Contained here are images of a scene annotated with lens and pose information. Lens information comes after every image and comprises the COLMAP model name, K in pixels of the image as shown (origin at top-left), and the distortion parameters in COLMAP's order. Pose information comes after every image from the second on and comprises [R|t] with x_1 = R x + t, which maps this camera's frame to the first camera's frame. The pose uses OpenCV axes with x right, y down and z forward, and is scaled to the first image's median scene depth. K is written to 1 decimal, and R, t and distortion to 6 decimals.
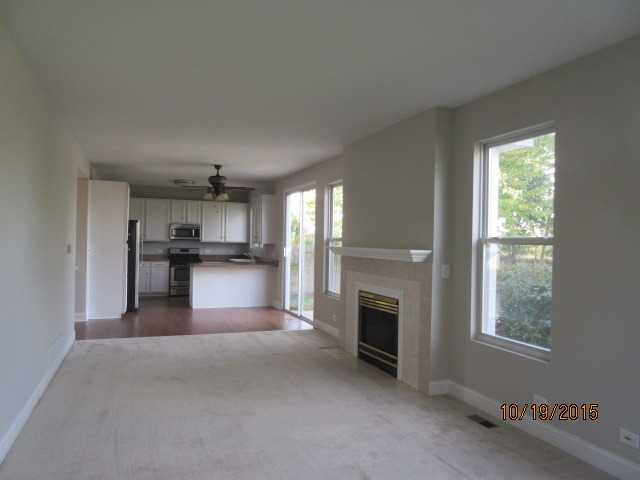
lens RADIAL K [[478.7, 0, 320.0], [0, 478.7, 240.0], [0, 0, 1]] dist [-0.001564, 0.004523]
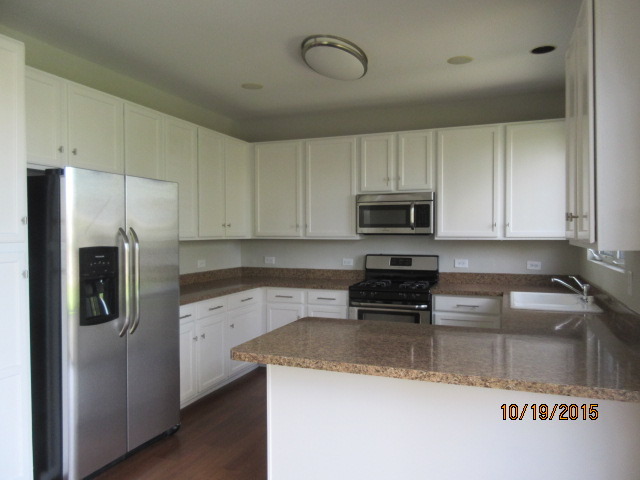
lens RADIAL K [[478.7, 0, 320.0], [0, 478.7, 240.0], [0, 0, 1]] dist [-0.001564, 0.004523]
pose [[0.739774, -0.011487, -0.672758, -0.068723], [0.018683, 0.999819, 0.003473, 0.001696], [0.672597, -0.015138, 0.739855, 0.702081]]
